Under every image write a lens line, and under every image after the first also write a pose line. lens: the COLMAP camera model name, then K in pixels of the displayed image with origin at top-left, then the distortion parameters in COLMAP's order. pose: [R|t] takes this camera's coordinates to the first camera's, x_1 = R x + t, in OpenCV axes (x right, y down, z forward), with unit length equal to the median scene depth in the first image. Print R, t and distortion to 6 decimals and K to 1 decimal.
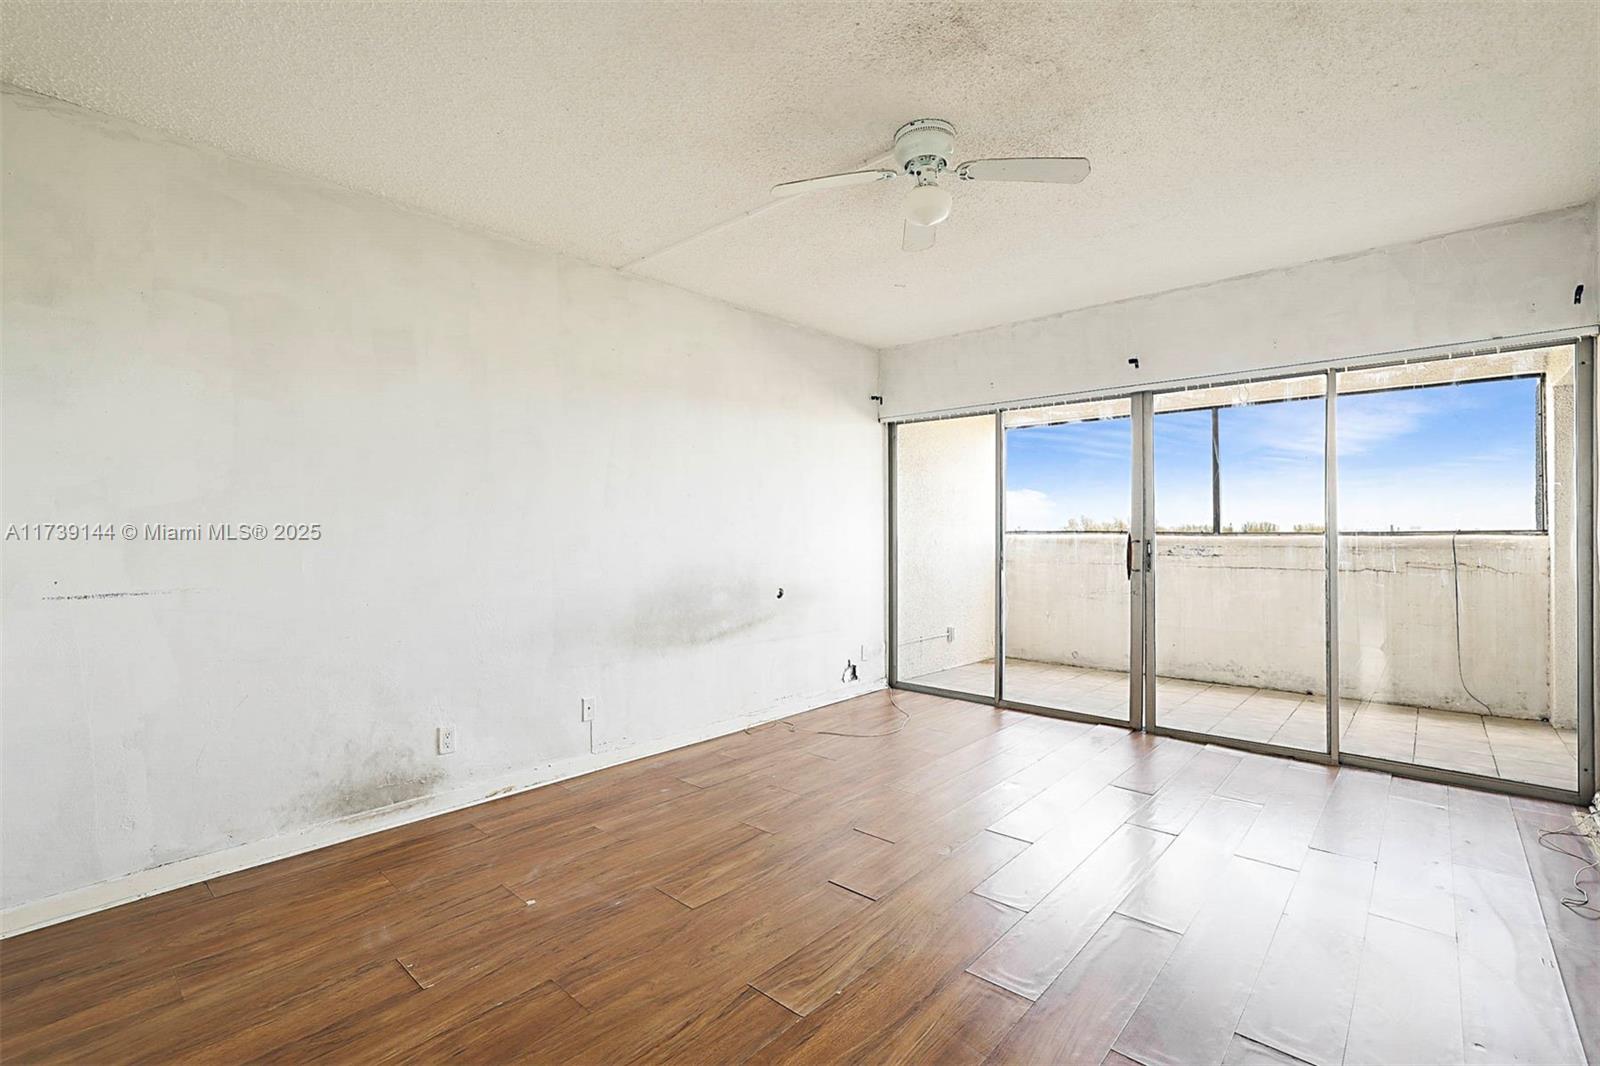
lens RADIAL K [[730.5, 0, 768.5], [0, 730.5, 530.9], [0, 0, 1]] dist [-0.025977, 0.005682]
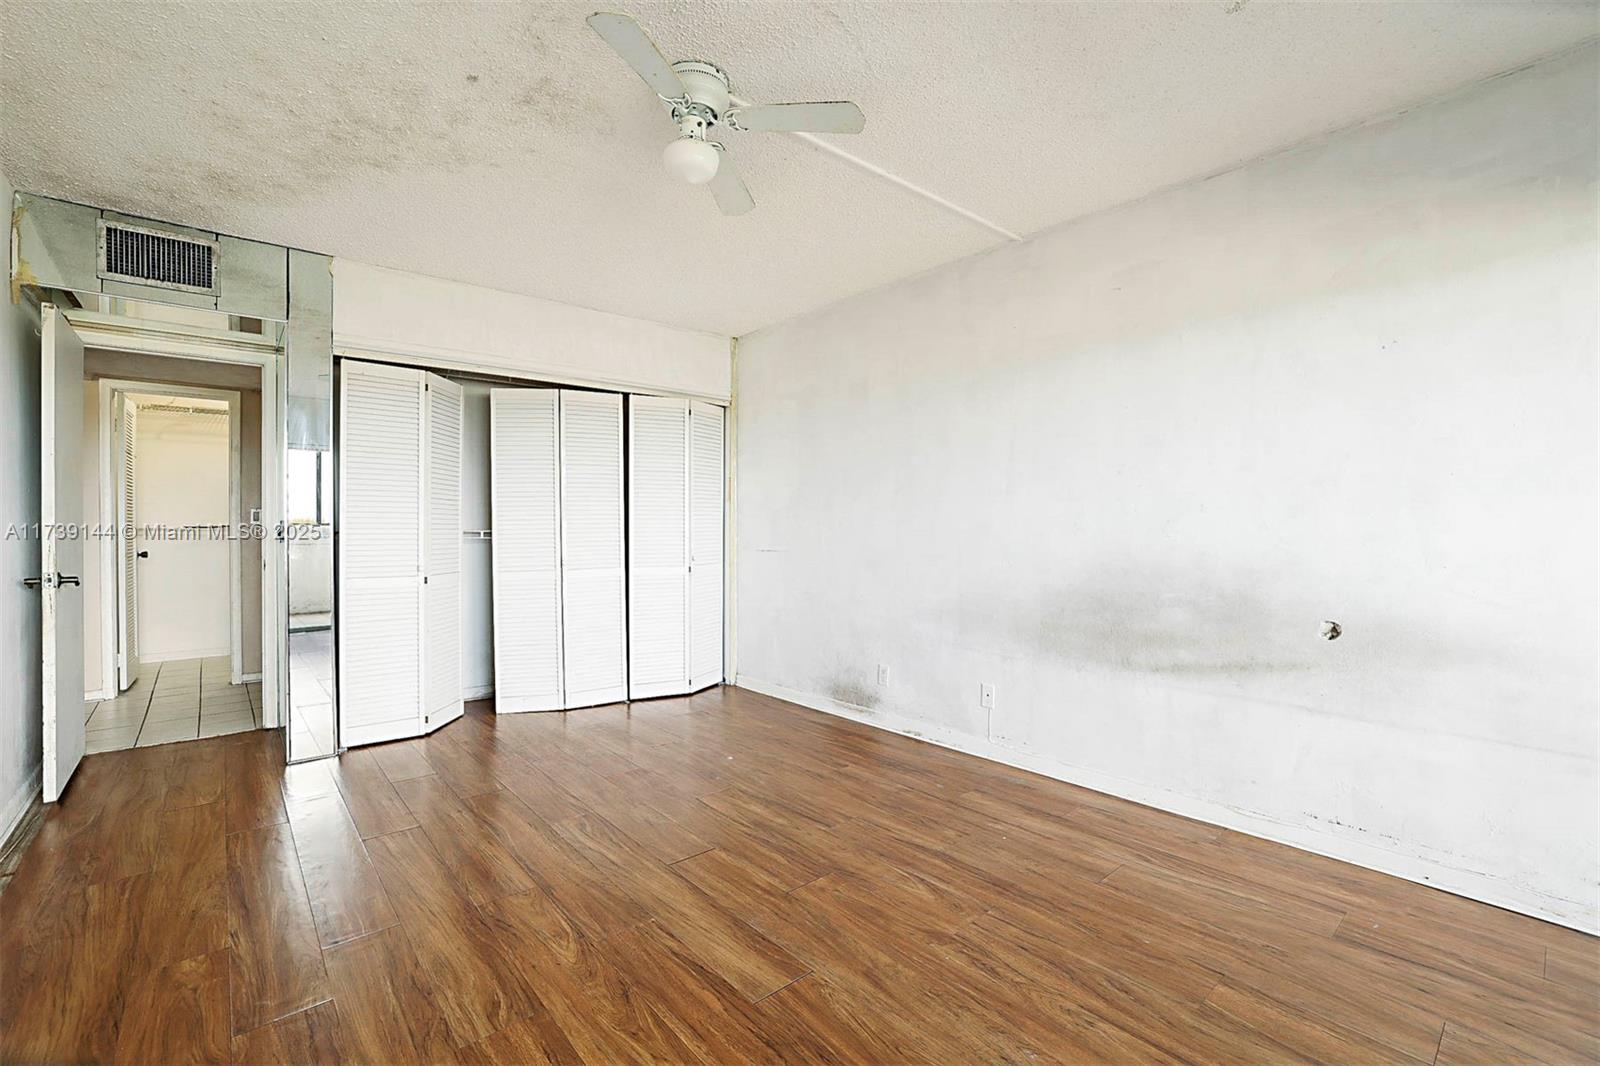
lens RADIAL K [[698.9, 0, 789.8], [0, 698.9, 529.5], [0, 0, 1]] dist [-0.033451, 0.011606]
pose [[-0.118783, 0.010014, -0.992870, 0.802520], [0.005163, 0.999942, 0.009468, 0.004448], [0.992907, -0.004002, -0.118827, 0.917290]]
